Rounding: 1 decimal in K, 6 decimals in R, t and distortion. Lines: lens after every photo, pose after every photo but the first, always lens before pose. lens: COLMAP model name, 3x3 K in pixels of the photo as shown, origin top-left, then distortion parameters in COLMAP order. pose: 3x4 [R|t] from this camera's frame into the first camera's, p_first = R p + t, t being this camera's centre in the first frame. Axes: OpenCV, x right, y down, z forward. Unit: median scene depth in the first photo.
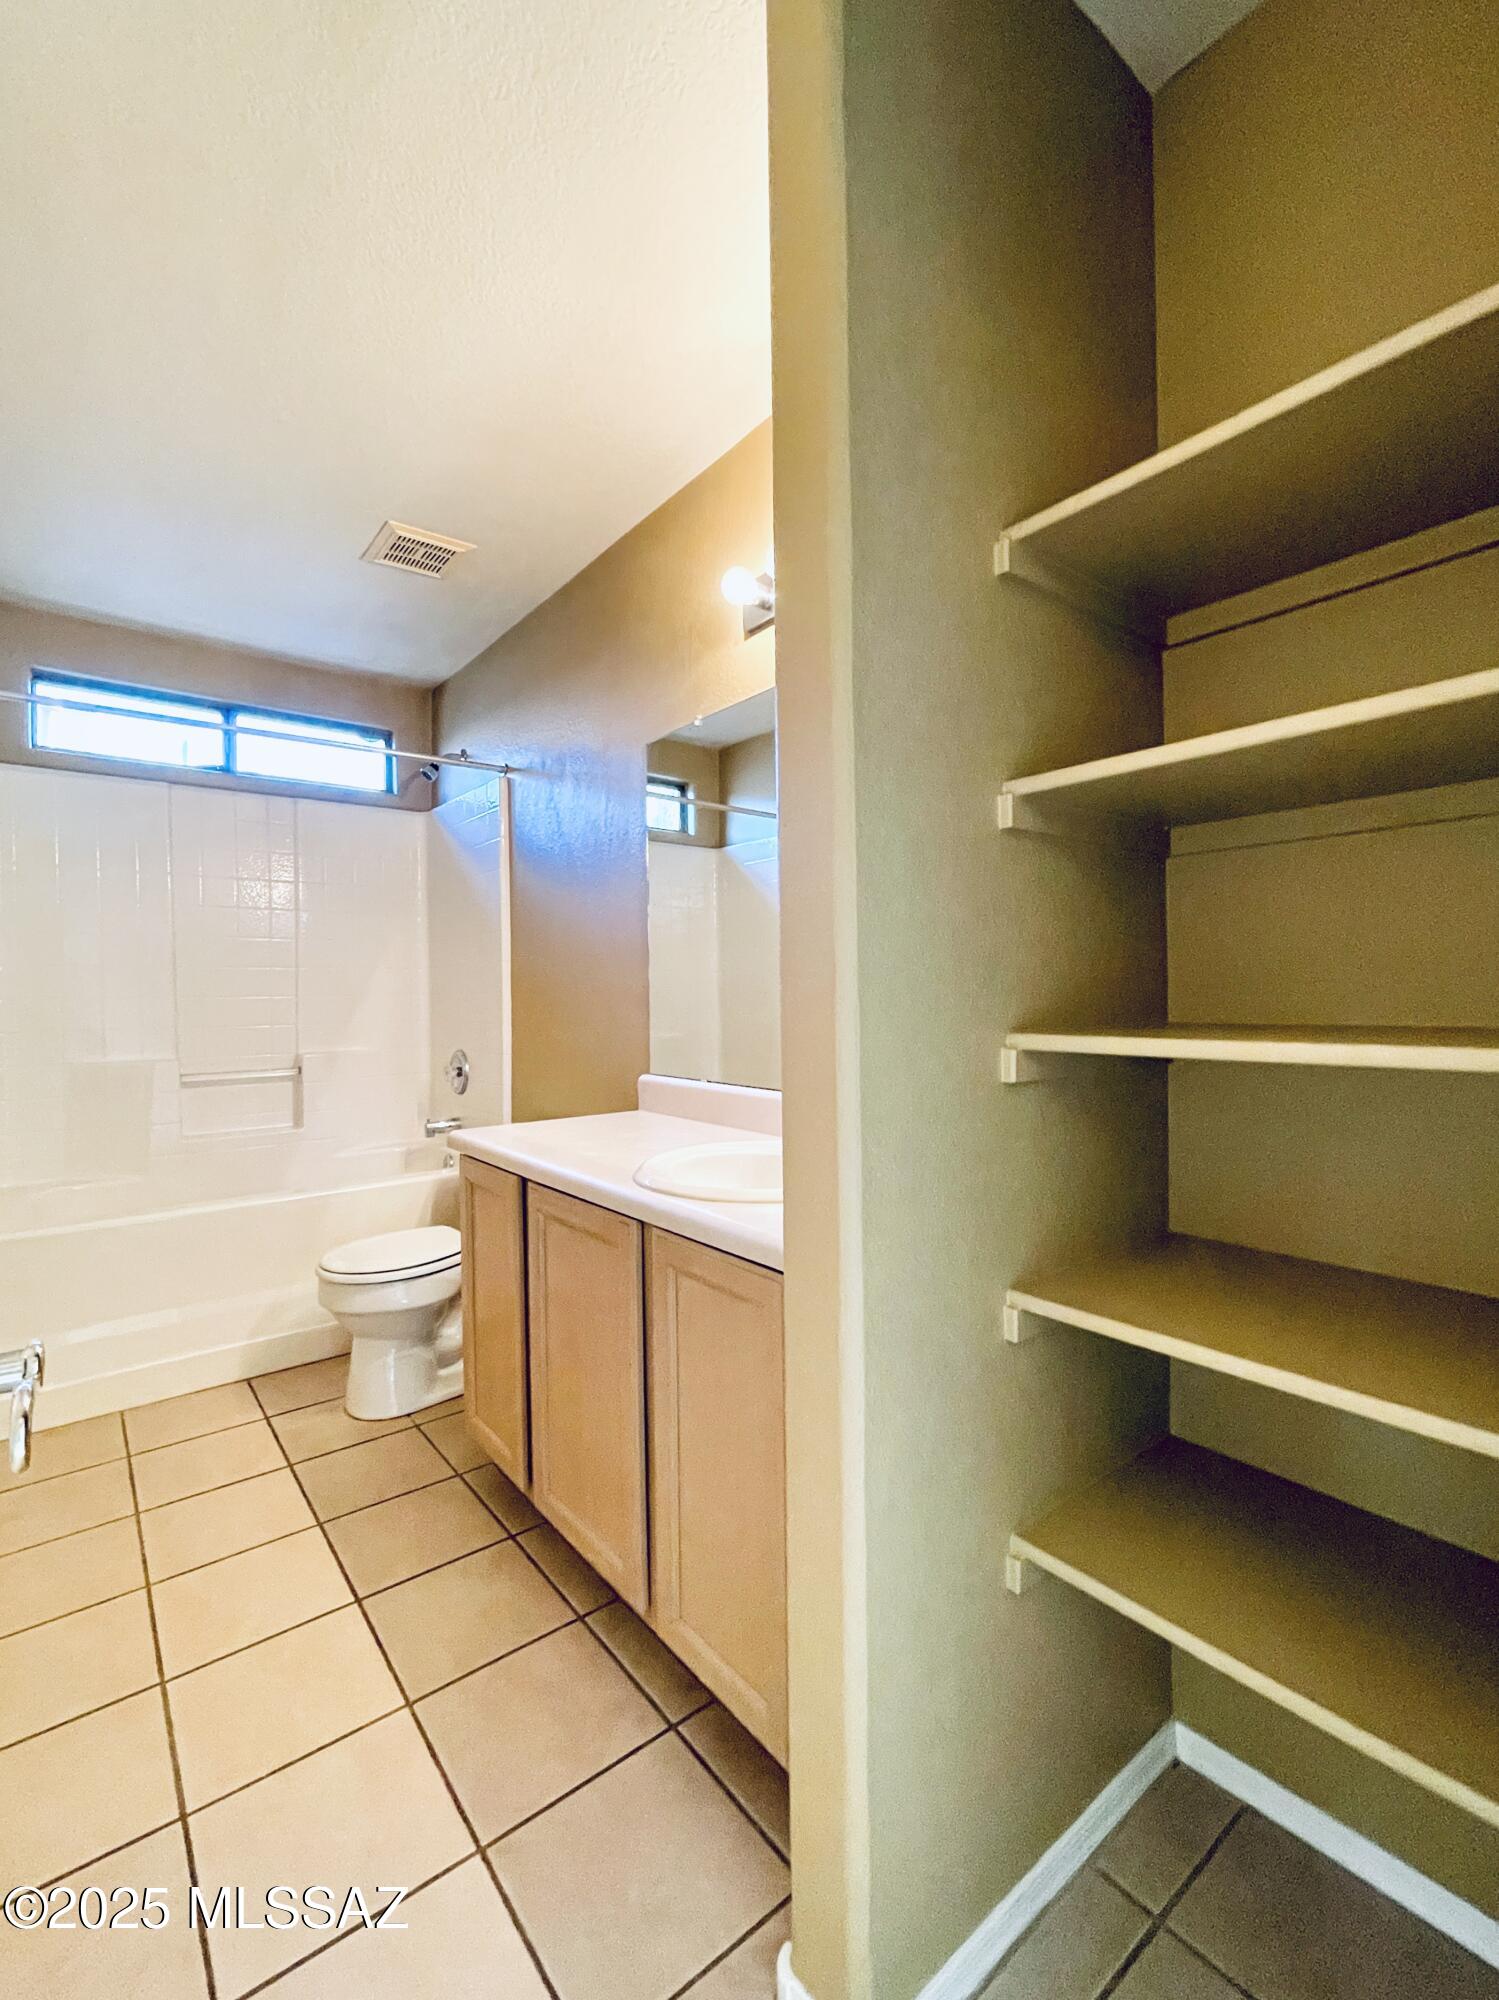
lens RADIAL K [[818.2, 0, 728.4], [0, 818.2, 1007.4], [0, 0, 1]] dist [-0.001660, -0.000027]
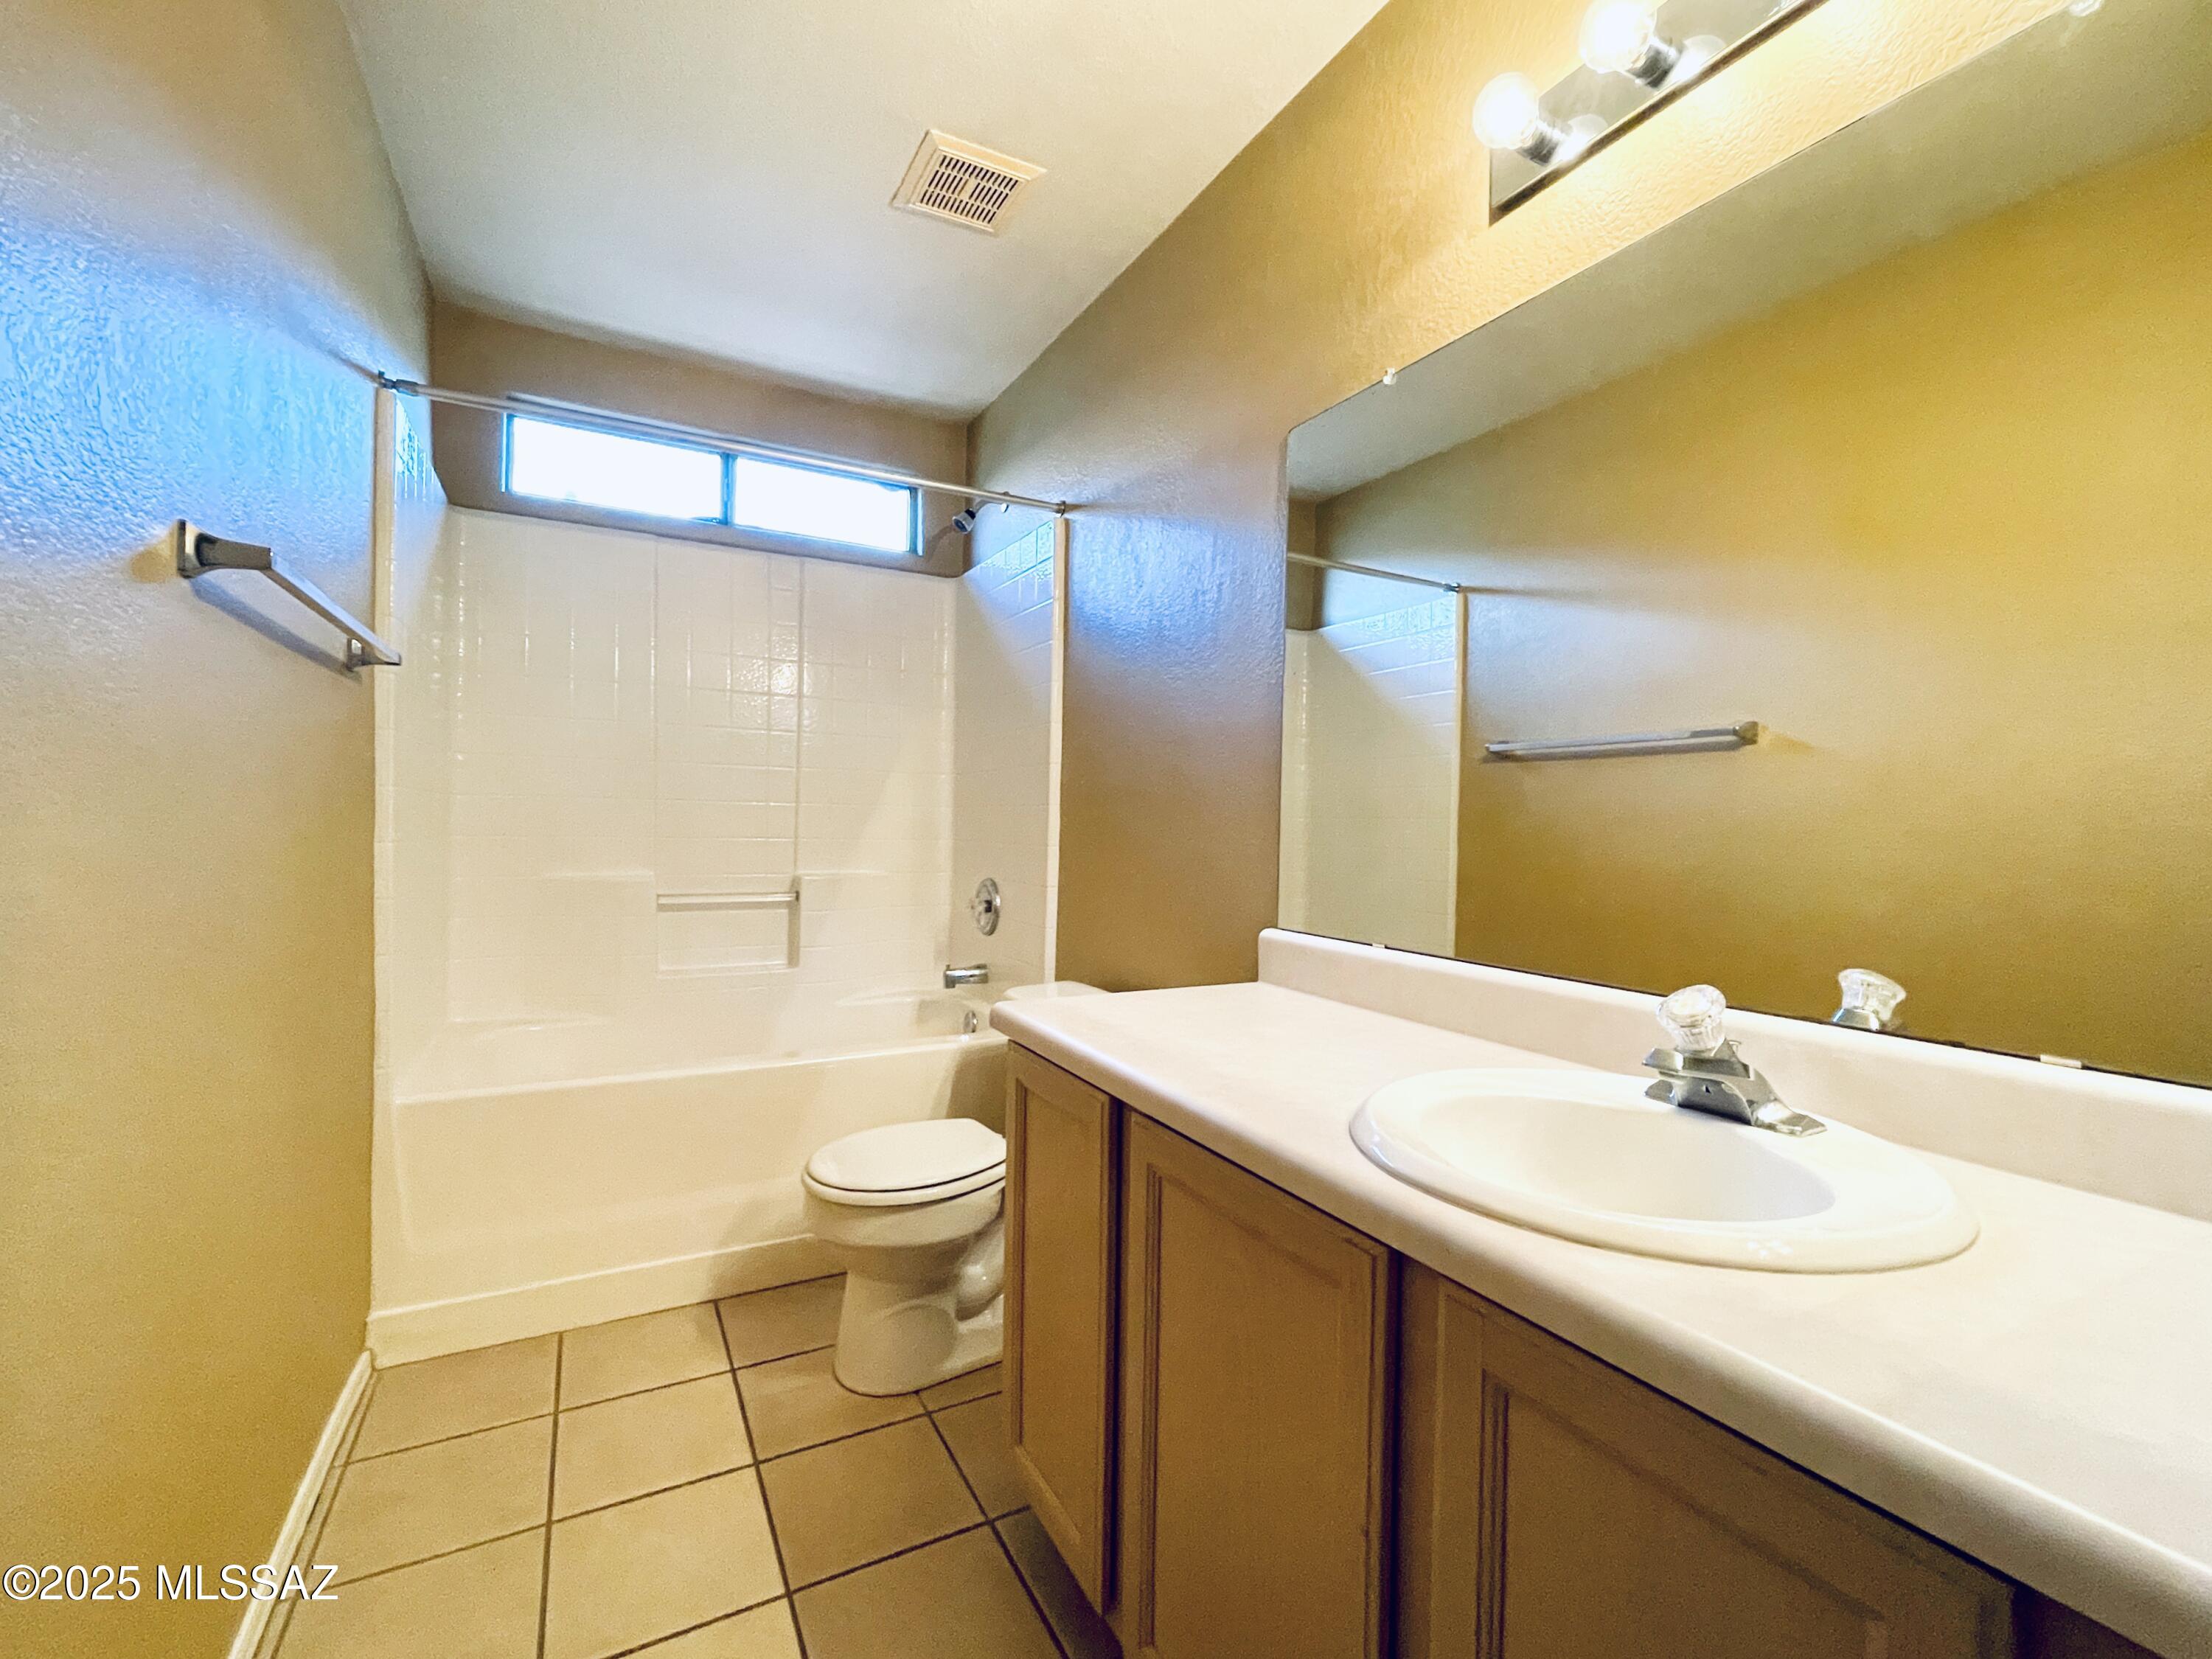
lens RADIAL K [[904.9, 0, 1108.5], [0, 904.9, 842.4], [0, 0, 1]] dist [-0.001660, -0.000027]
pose [[0.985880, 0.034724, -0.163812, -0.085629], [-0.033658, 0.999390, 0.009285, 0.006838], [0.164034, -0.003640, 0.986448, 0.188918]]
